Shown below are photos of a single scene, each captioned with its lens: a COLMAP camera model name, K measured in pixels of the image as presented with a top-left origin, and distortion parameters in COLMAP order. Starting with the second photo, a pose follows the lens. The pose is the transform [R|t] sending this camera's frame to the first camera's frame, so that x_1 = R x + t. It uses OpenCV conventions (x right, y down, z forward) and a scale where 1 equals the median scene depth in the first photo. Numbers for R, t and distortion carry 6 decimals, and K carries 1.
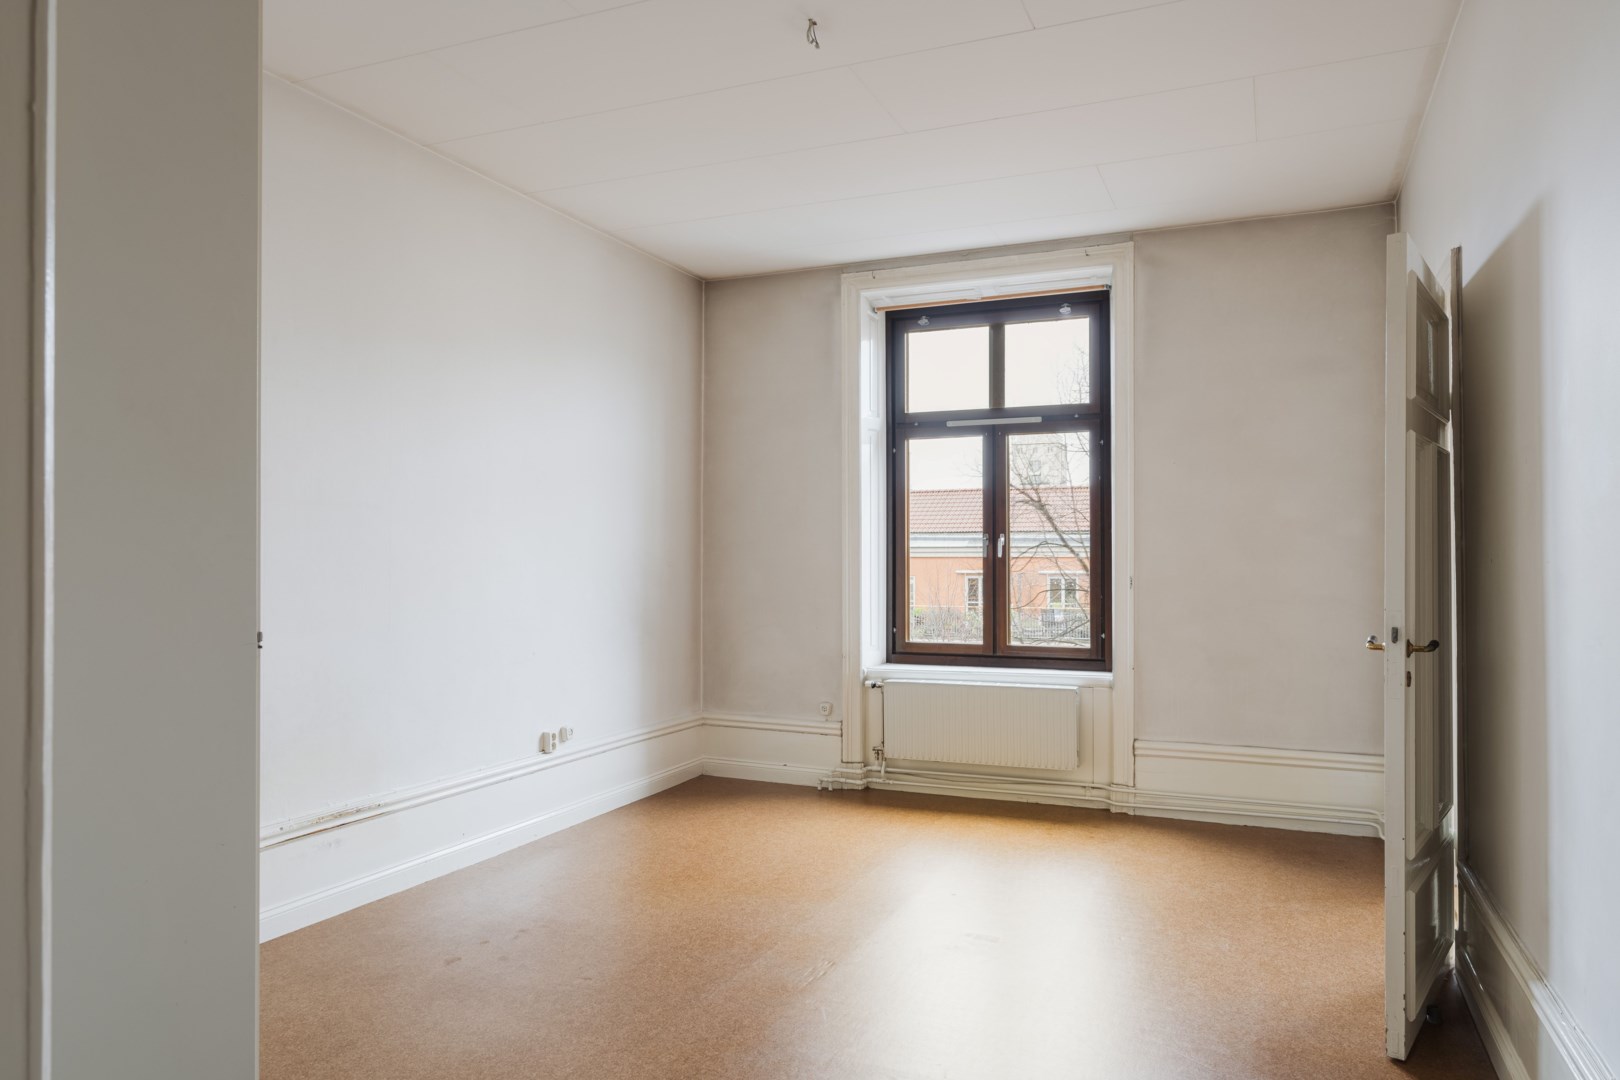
lens RADIAL K [[1057.3, 0, 817.0], [0, 1057.3, 533.7], [0, 0, 1]] dist [-0.025047, 0.001051]
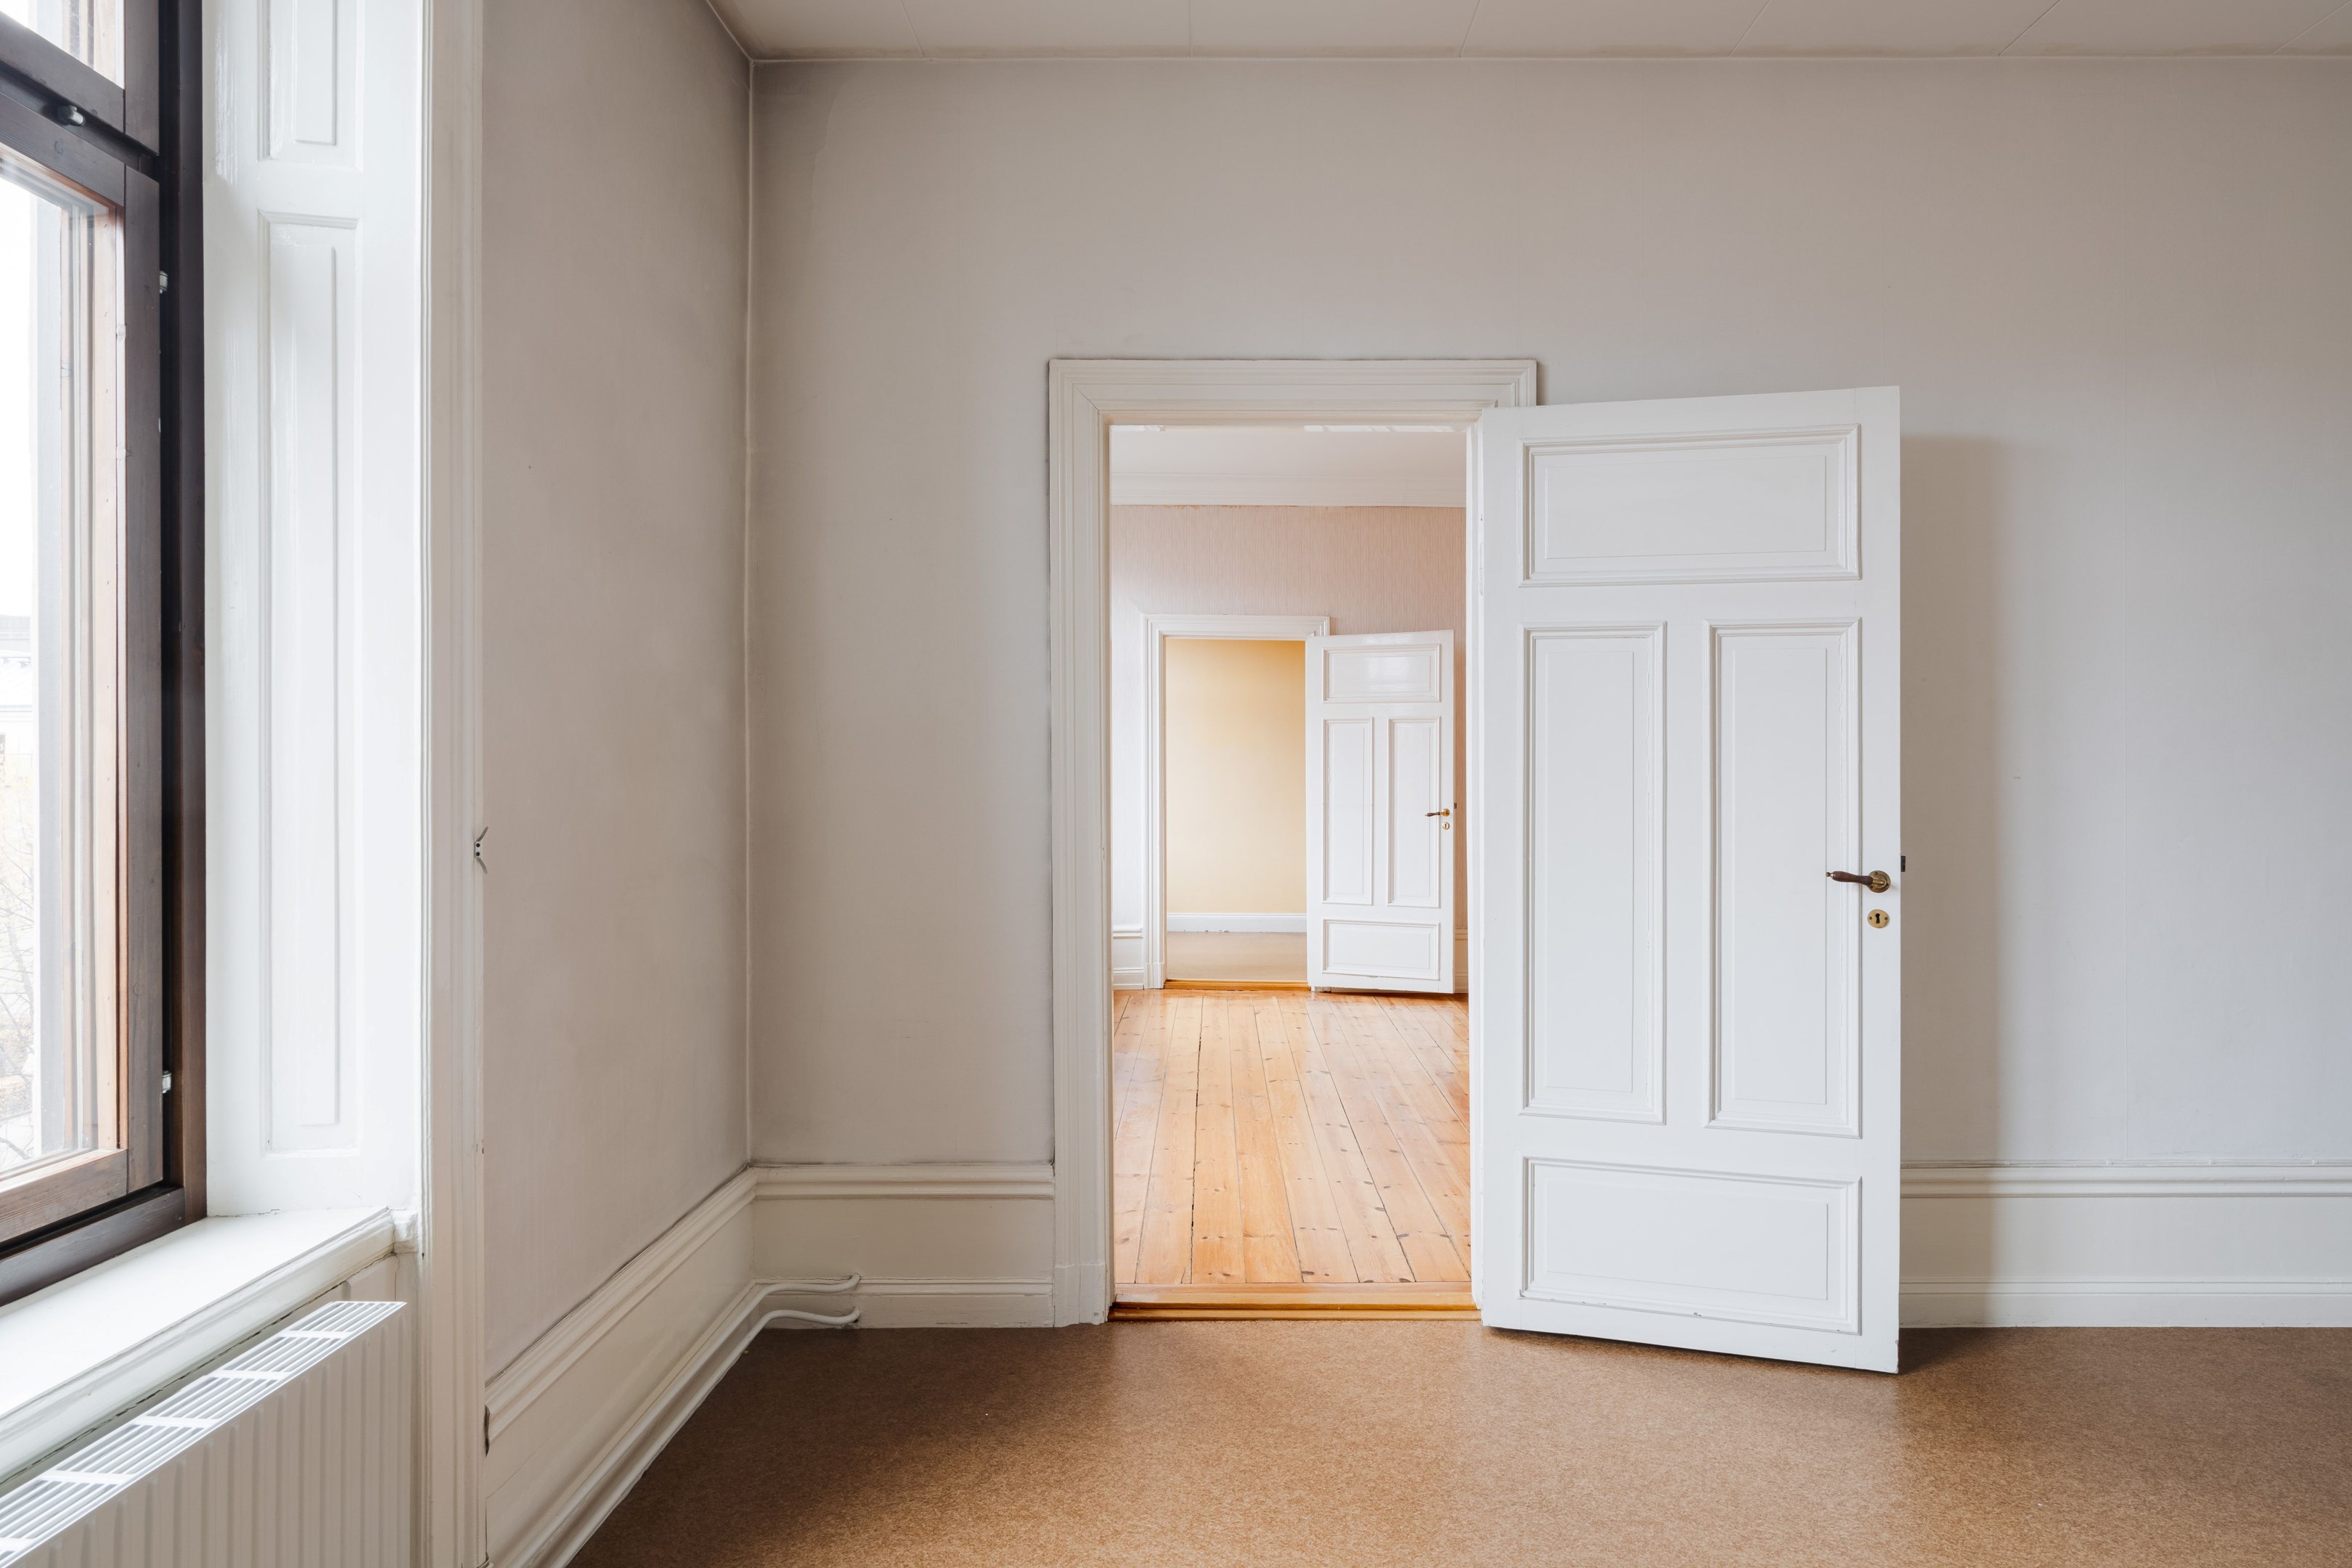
lens RADIAL K [[1322.4, 0, 1193.7], [0, 1322.4, 787.6], [0, 0, 1]] dist [-0.006622, -0.000331]
pose [[-0.378120, -0.004266, 0.925747, -0.097444], [-0.021205, 0.999767, -0.004054, 0.024829], [-0.925514, -0.021163, -0.378123, 0.901339]]
